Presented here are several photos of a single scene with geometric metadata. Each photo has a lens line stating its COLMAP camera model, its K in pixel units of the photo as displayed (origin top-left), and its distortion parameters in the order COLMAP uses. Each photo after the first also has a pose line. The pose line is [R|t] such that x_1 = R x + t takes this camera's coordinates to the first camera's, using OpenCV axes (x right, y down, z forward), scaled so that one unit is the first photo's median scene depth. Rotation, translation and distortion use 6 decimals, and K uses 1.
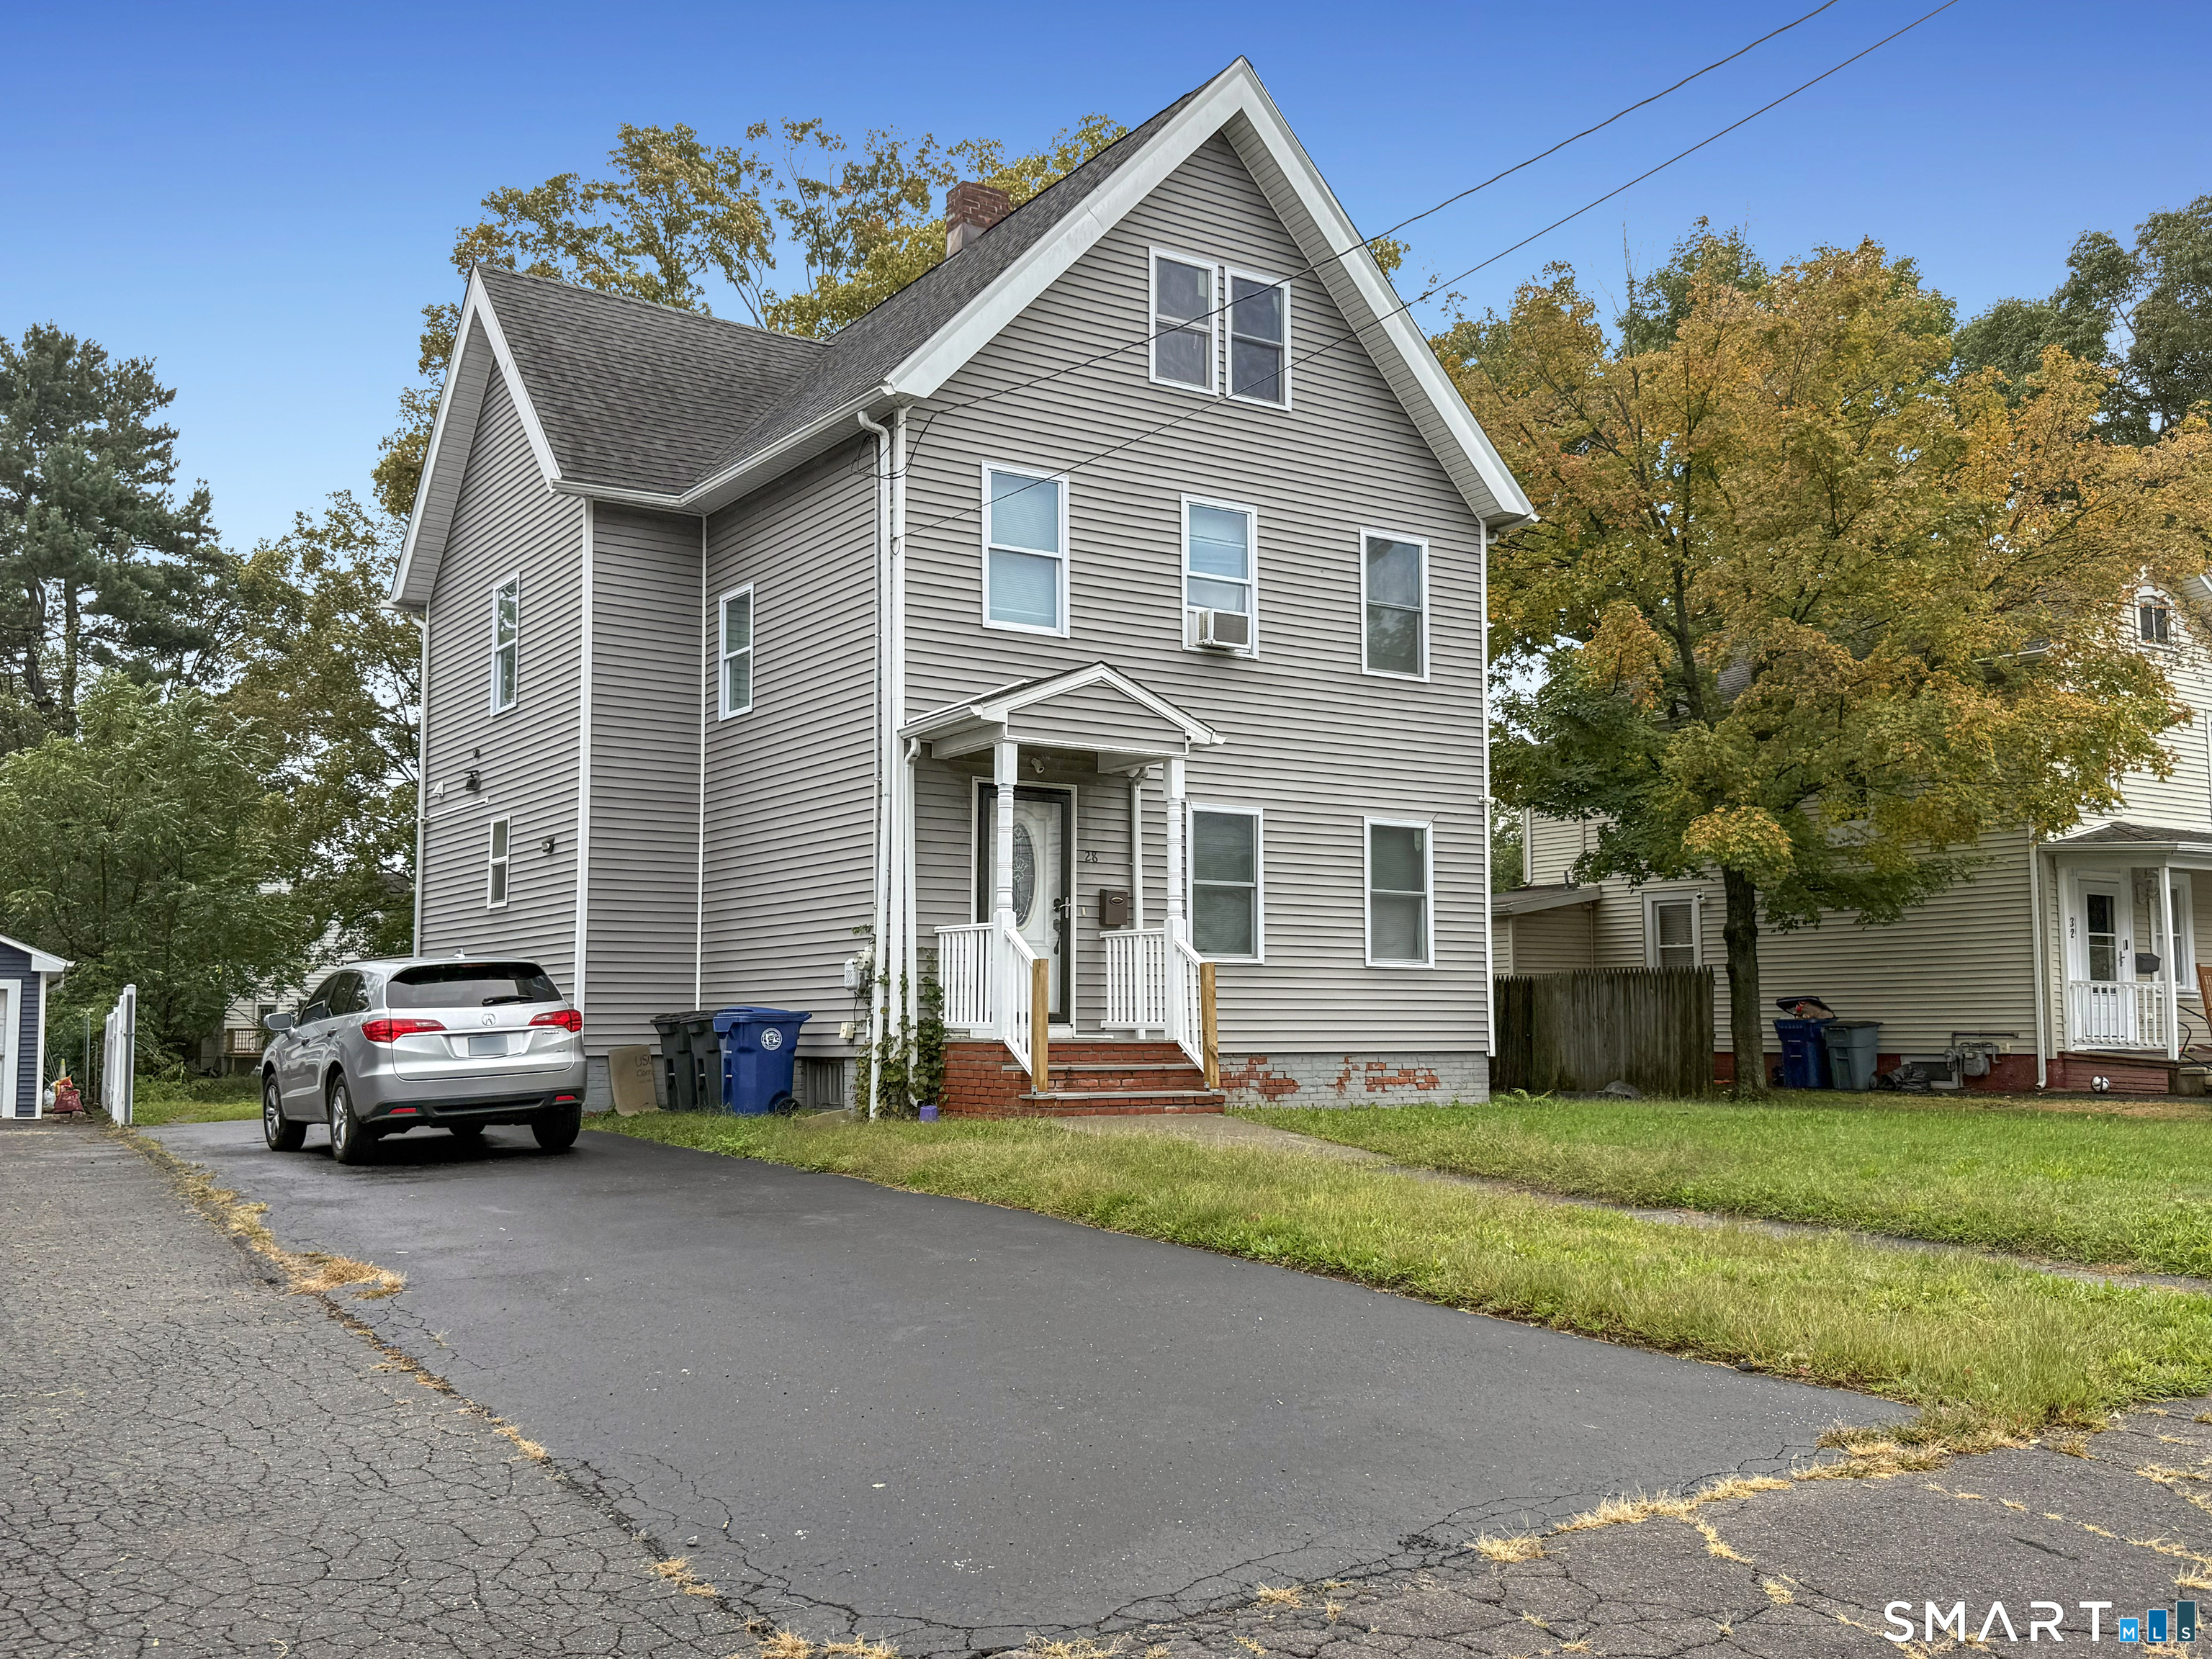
lens RADIAL K [[1981.5, 0, 1118.3], [0, 1981.5, 843.1], [0, 0, 1]] dist [0.080868, -0.058256]
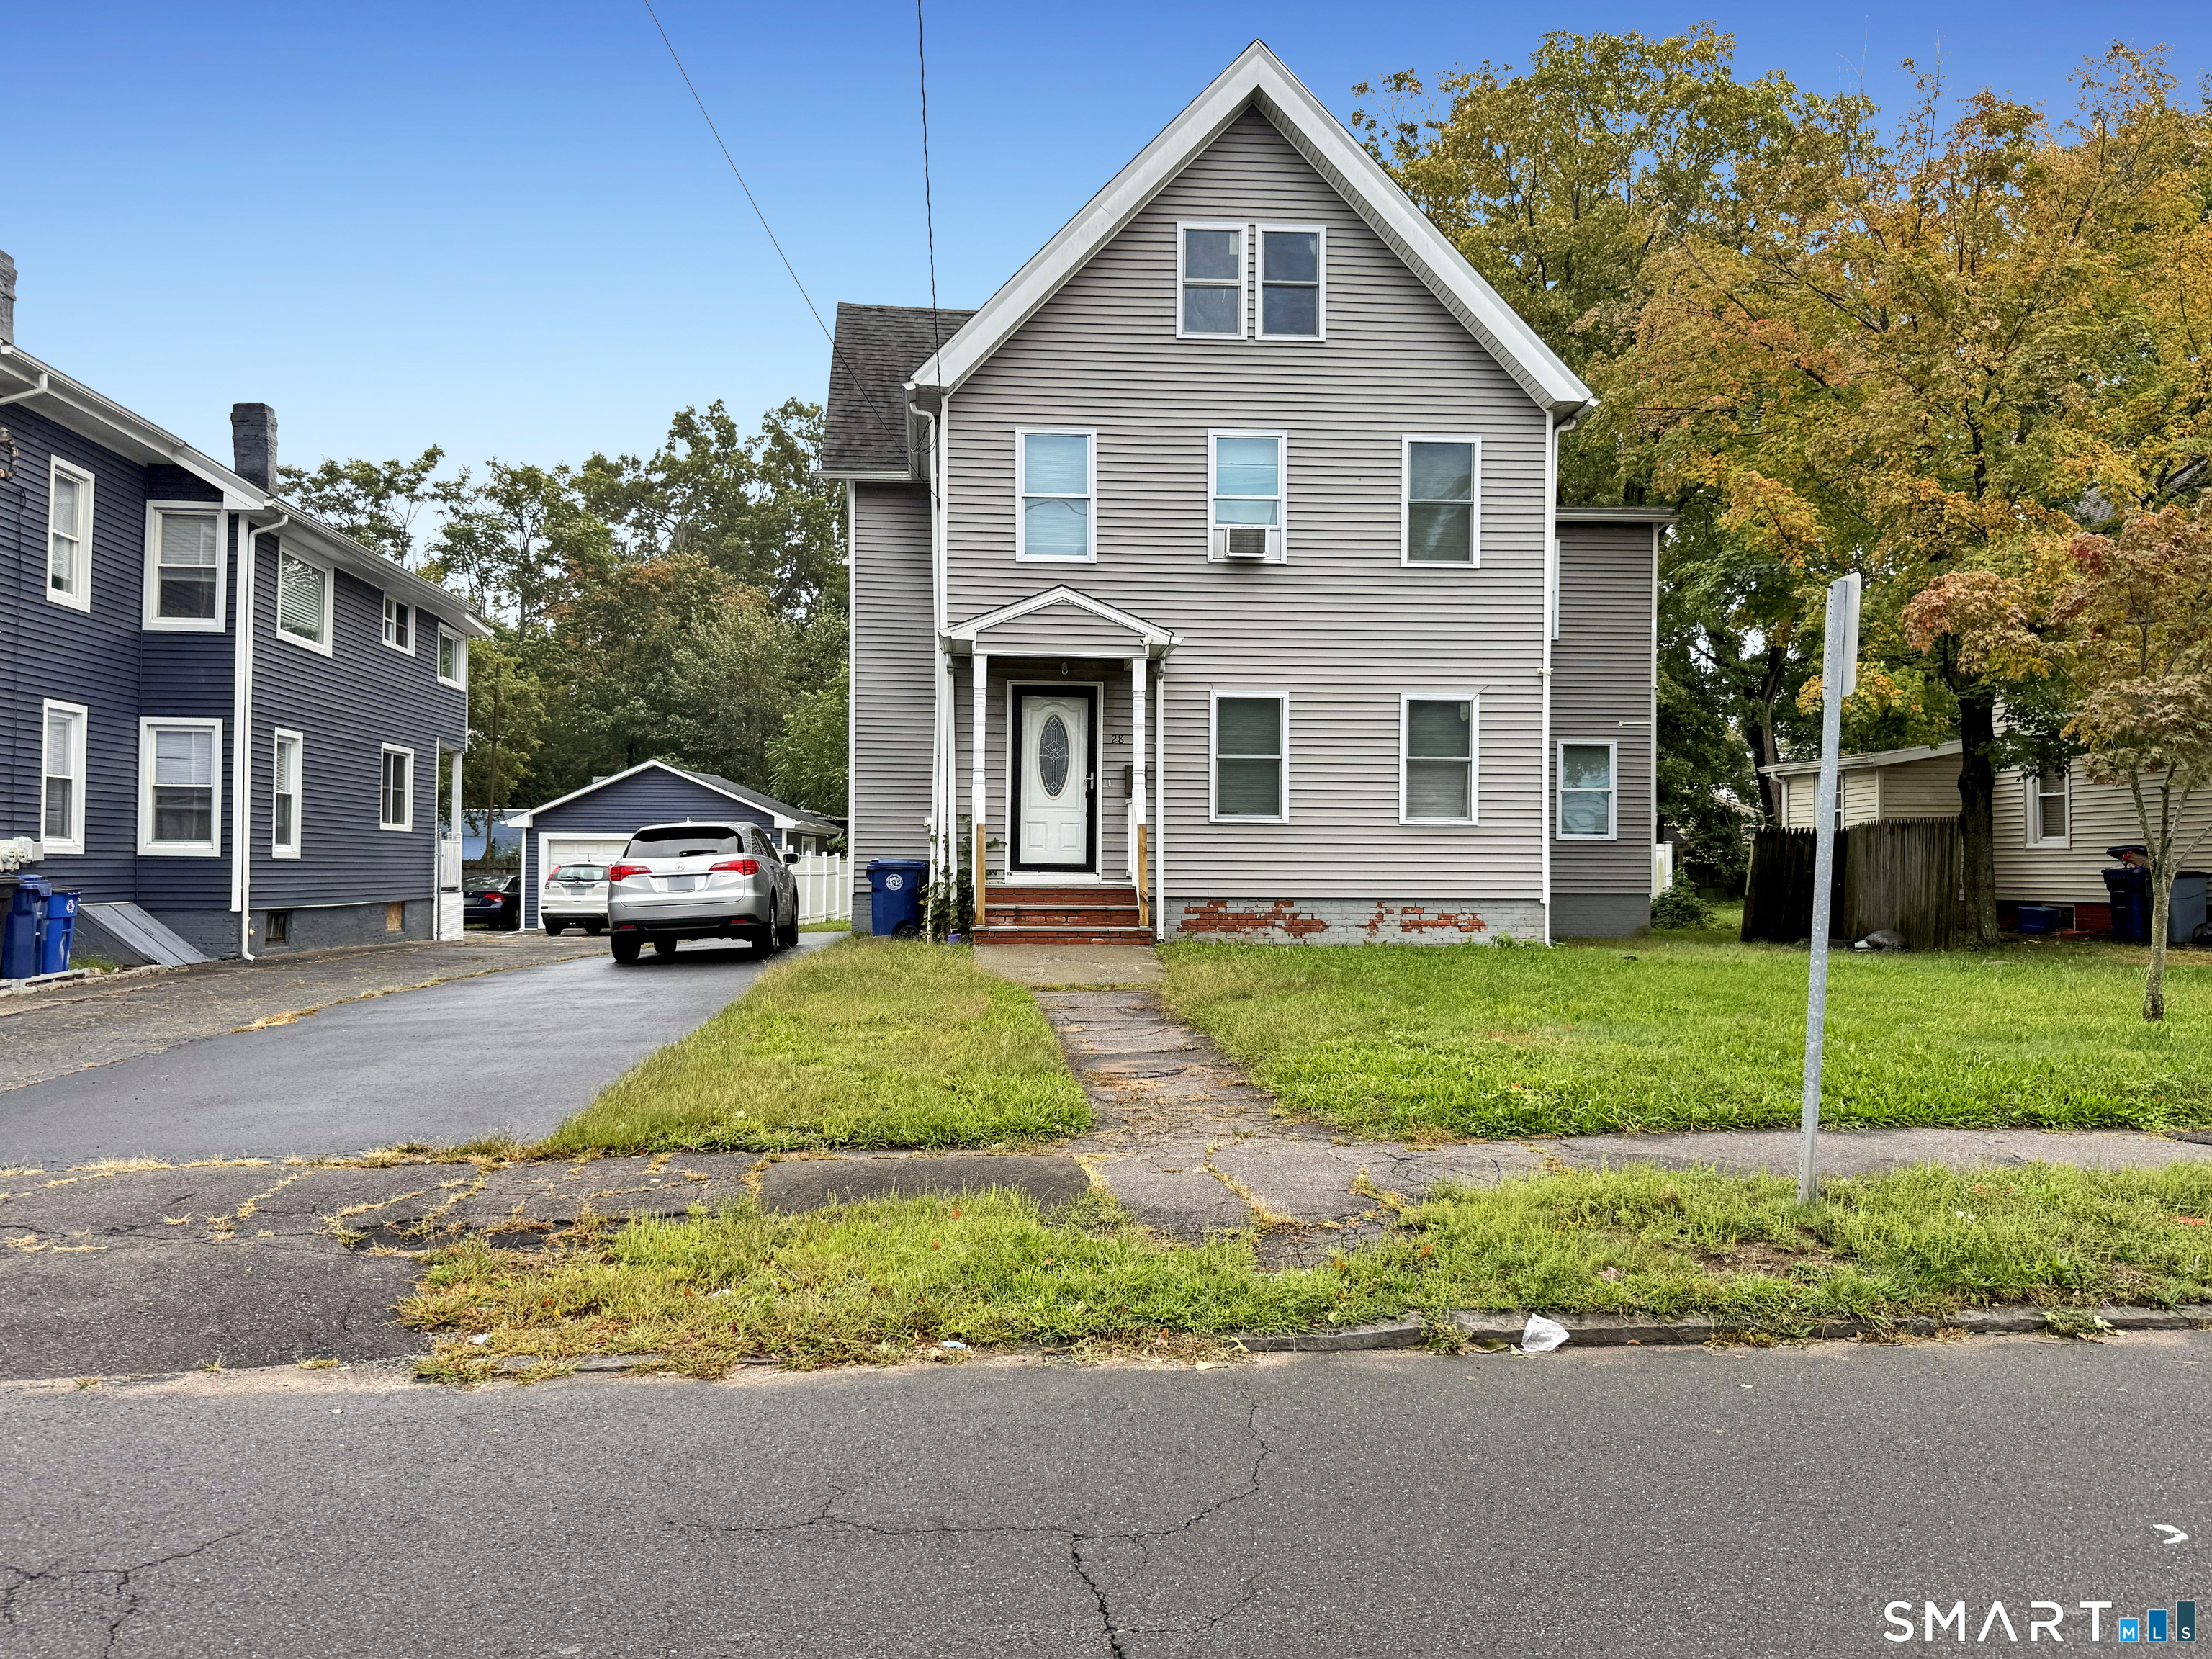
lens RADIAL K [[1742.9, 0, 1098.9], [0, 1742.9, 848.8], [0, 0, 1]] dist [0.052363, -0.031984]
pose [[0.873422, 0.001530, -0.486962, 0.474887], [0.039229, 0.996524, 0.073492, -0.004860], [0.485382, -0.083292, 0.870326, 0.034599]]
